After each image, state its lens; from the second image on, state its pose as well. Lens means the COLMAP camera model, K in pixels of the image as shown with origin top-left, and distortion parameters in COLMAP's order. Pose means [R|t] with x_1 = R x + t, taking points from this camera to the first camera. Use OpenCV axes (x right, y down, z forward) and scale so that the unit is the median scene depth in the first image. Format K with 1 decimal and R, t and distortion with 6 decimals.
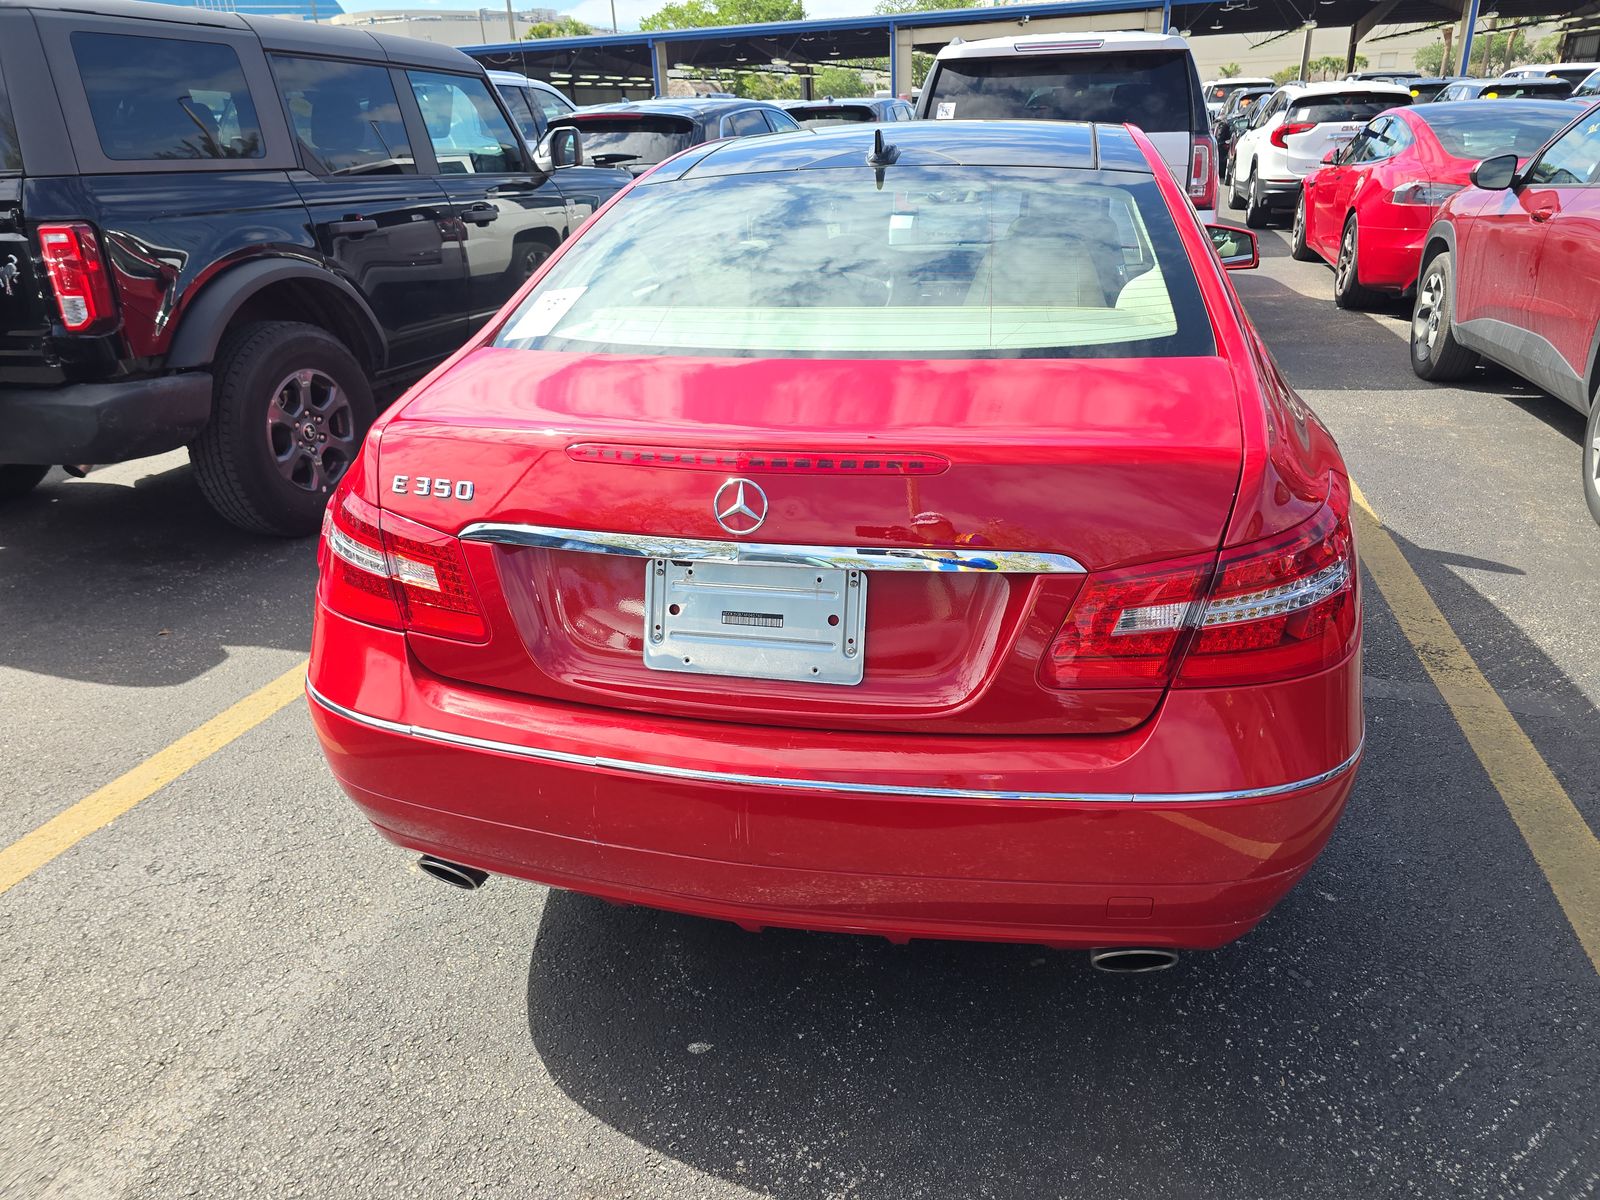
lens RADIAL K [[1032.2, 0, 800.0], [0, 1032.2, 600.0], [0, 0, 1]] dist [0.040293, -0.038149]
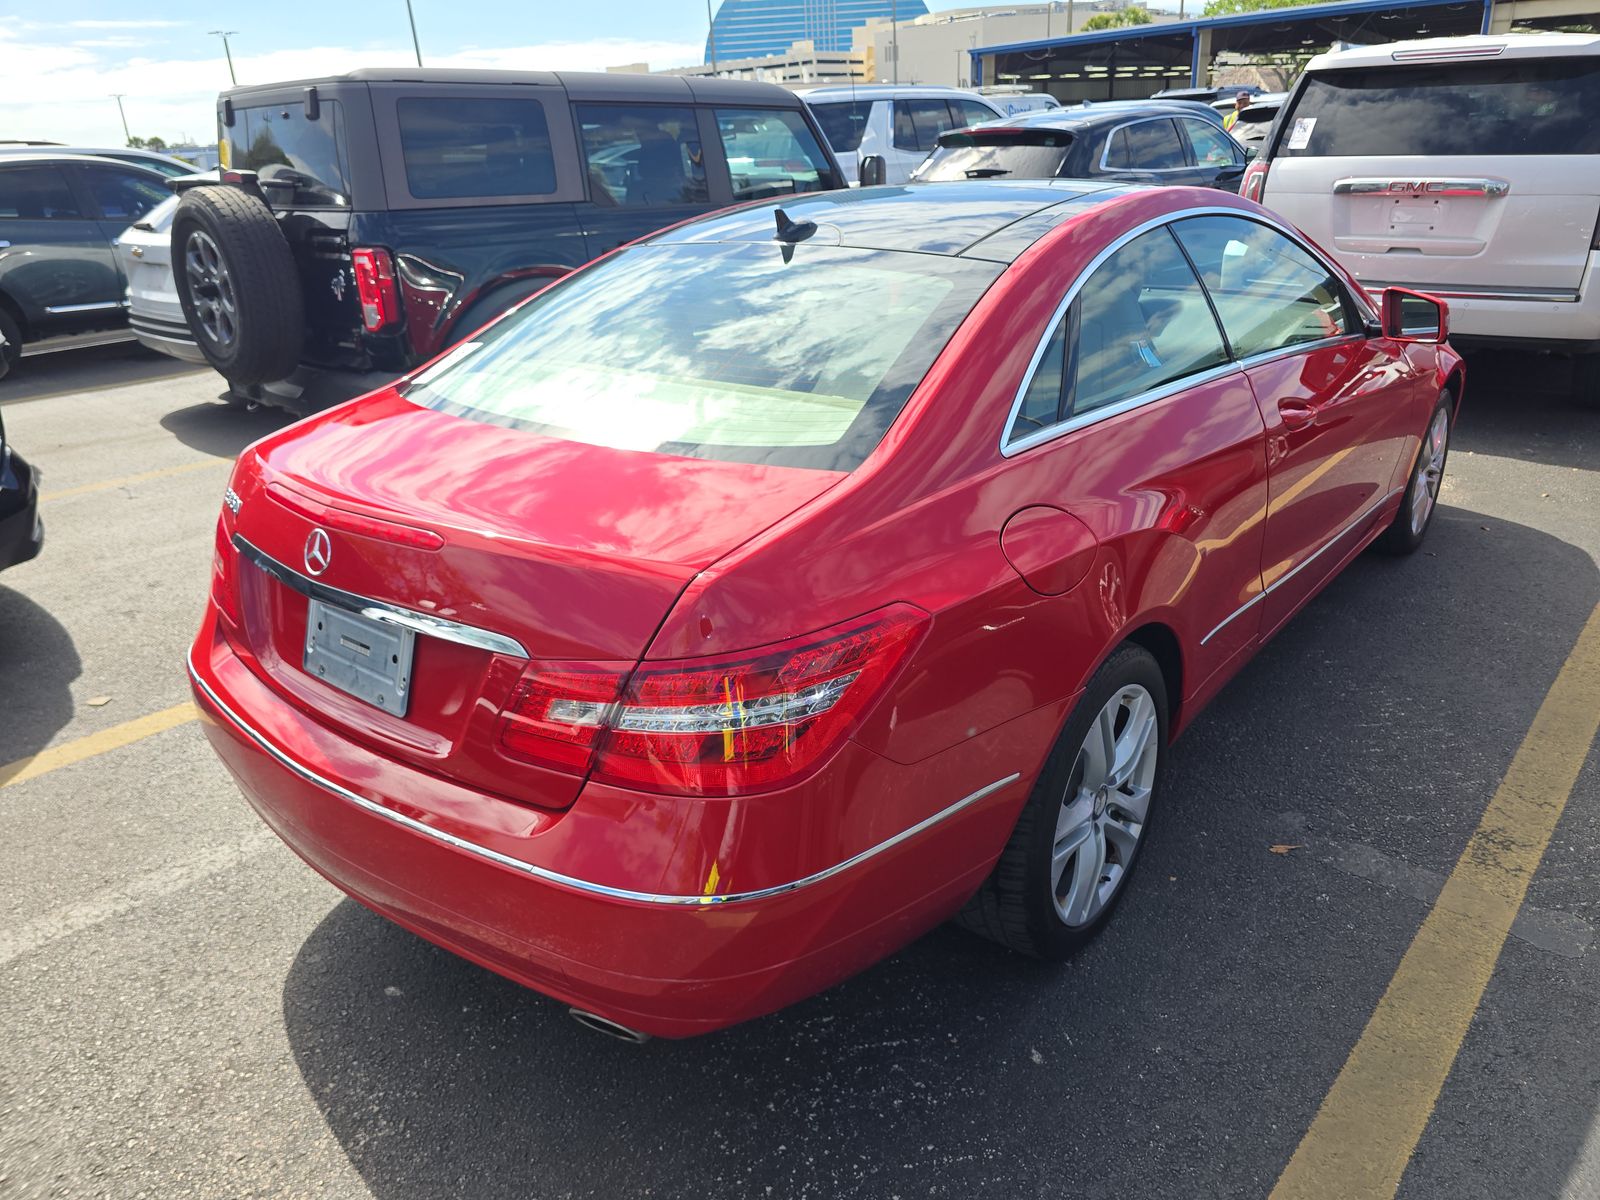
lens RADIAL K [[1032.2, 0, 800.0], [0, 1032.2, 600.0], [0, 0, 1]] dist [0.040293, -0.038149]
pose [[0.904579, 0.165611, -0.392824, 0.642595], [-0.164562, 0.985687, 0.036609, -0.118074], [0.393264, 0.031528, 0.918885, 0.063040]]
